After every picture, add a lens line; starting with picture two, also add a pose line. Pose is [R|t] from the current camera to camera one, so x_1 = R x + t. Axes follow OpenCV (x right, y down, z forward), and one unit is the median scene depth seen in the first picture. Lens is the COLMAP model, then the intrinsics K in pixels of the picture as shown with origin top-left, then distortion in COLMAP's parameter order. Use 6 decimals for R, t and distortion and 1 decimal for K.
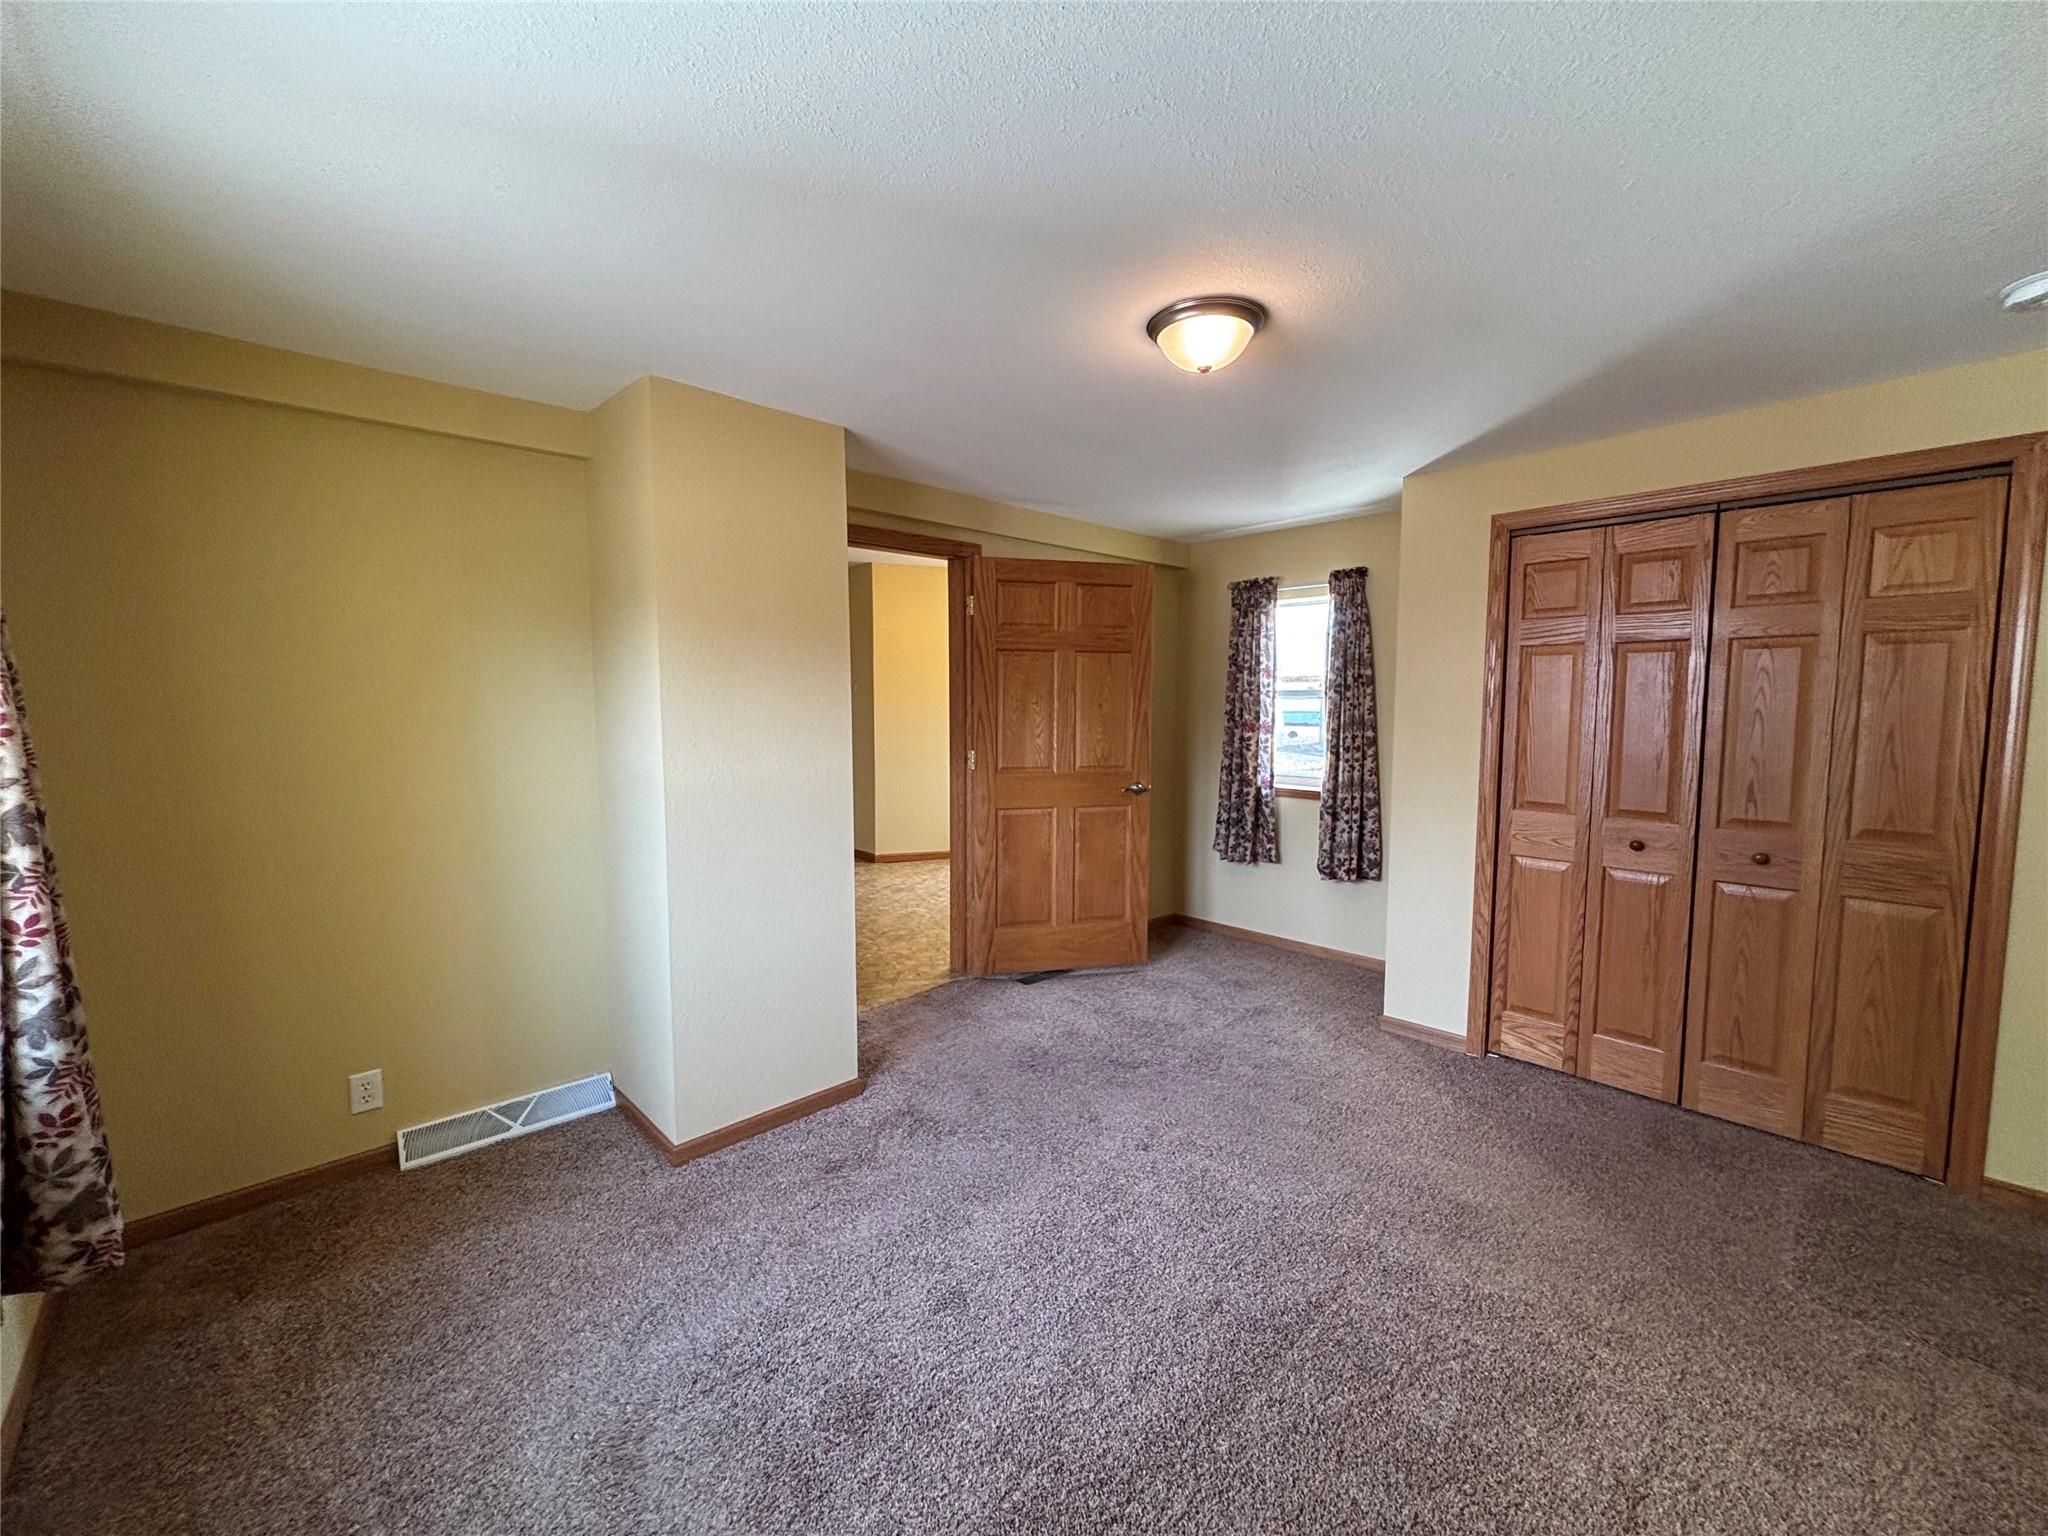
lens RADIAL K [[821.9, 0, 1029.4], [0, 821.9, 766.2], [0, 0, 1]] dist [0.000294, 0.000023]
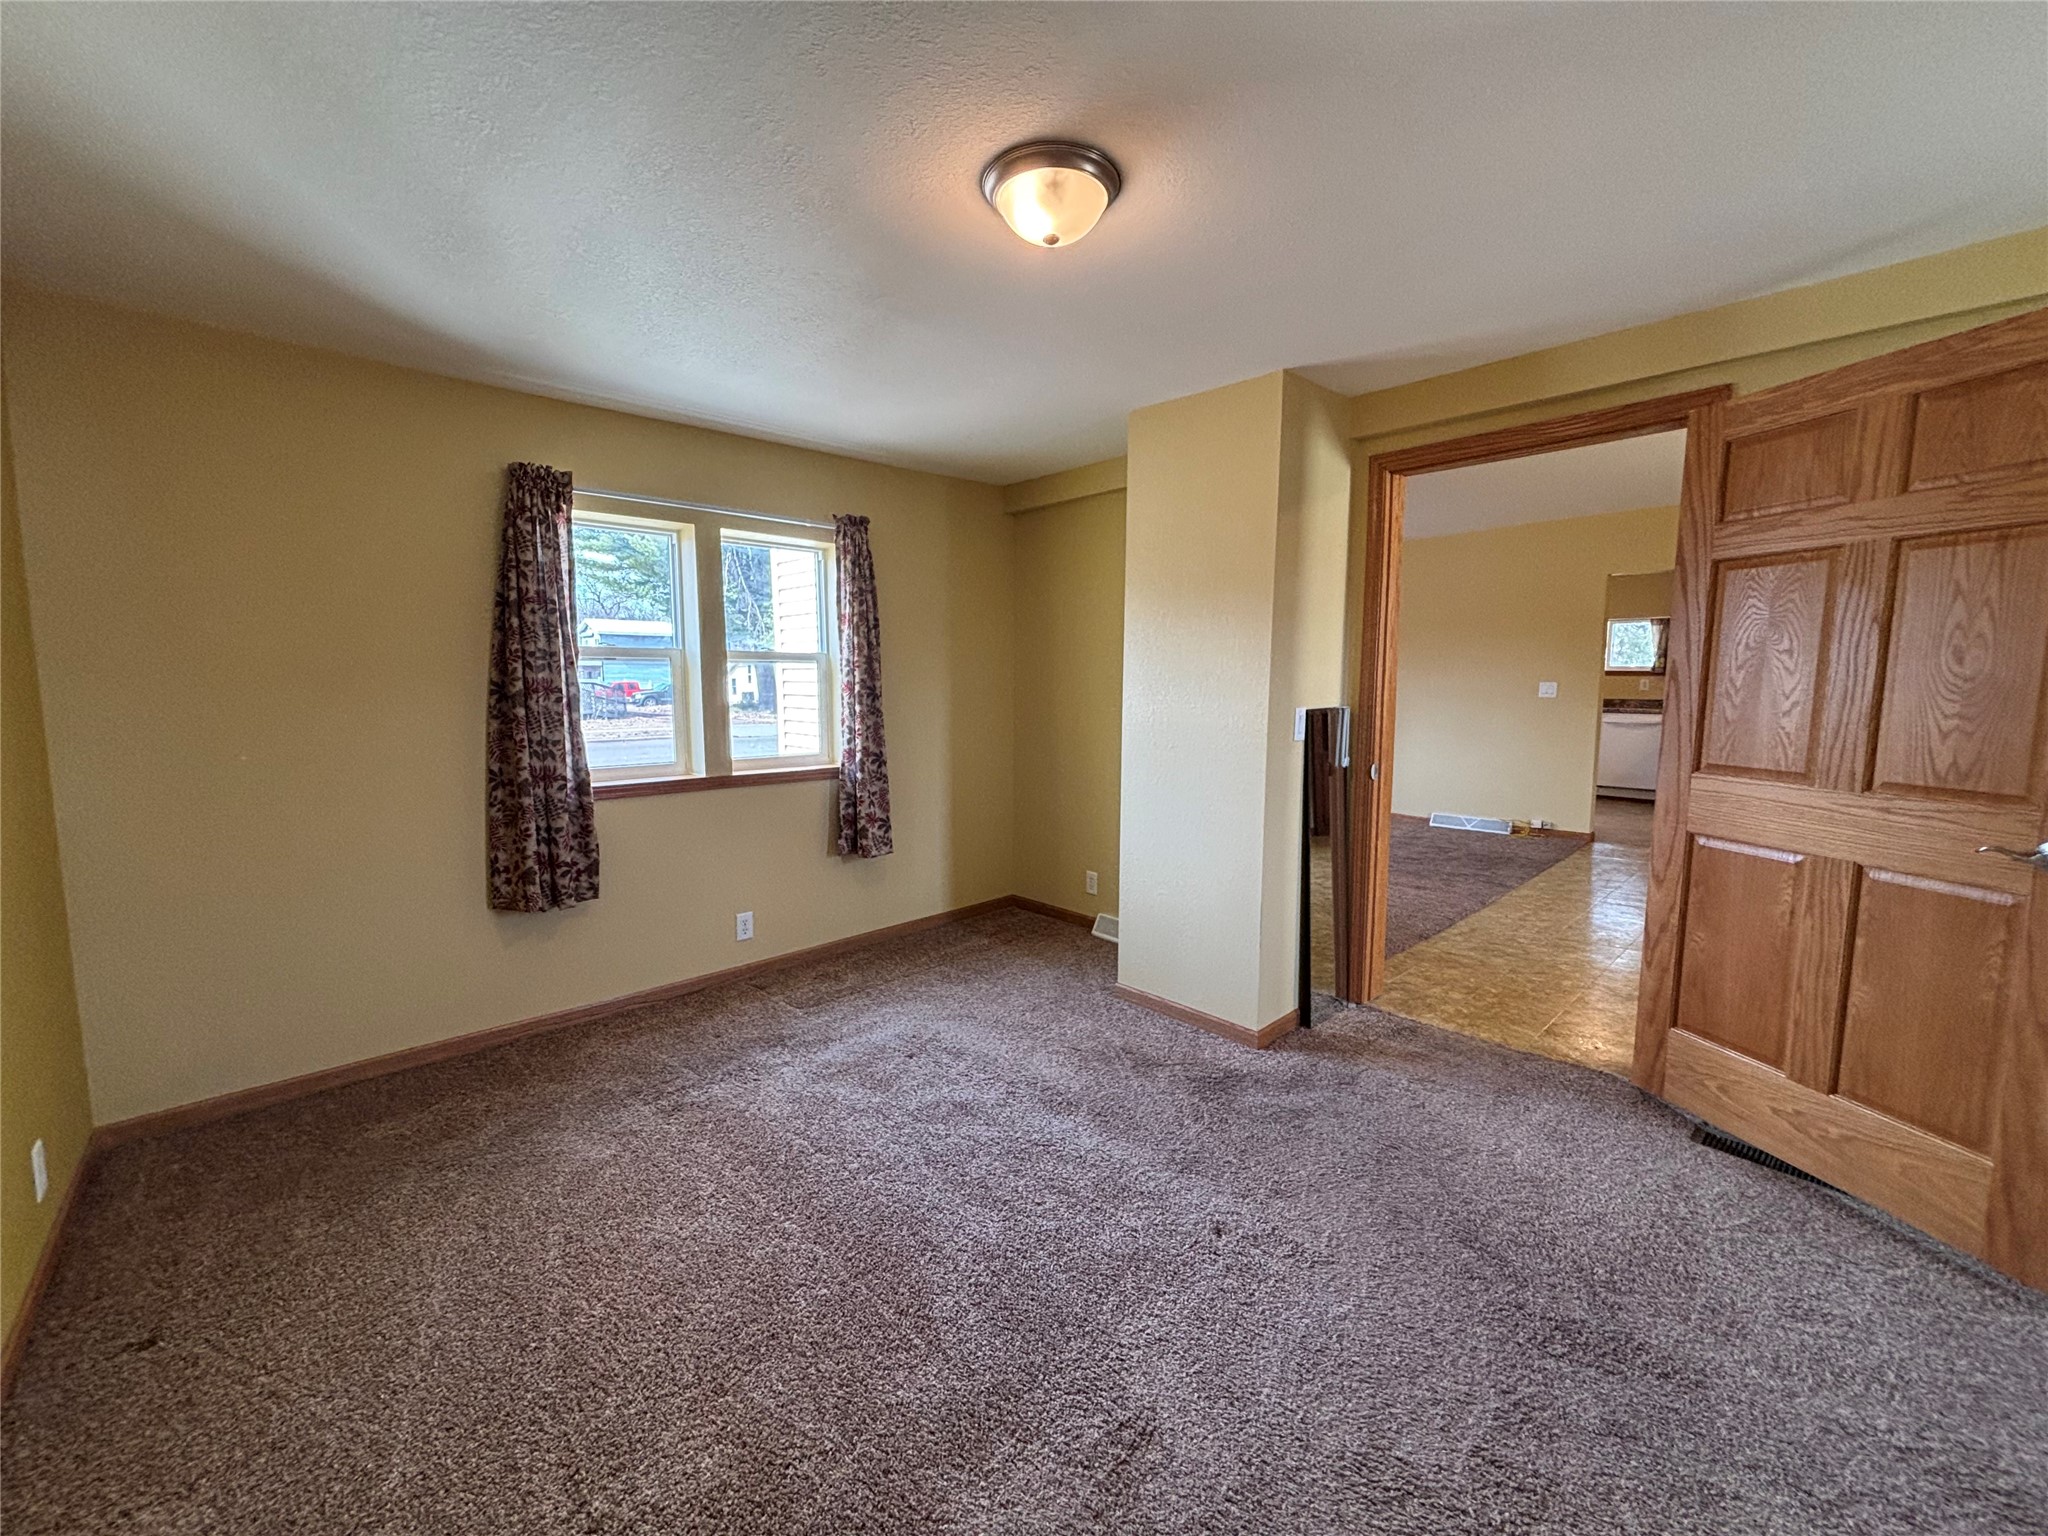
lens RADIAL K [[821.9, 0, 1034.5], [0, 821.9, 780.2], [0, 0, 1]] dist [0.000294, 0.000023]
pose [[-0.005085, 0.121522, -0.992576, 0.581548], [-0.088145, 0.988670, 0.121496, -0.016978], [0.996095, 0.088109, 0.005684, 0.541198]]
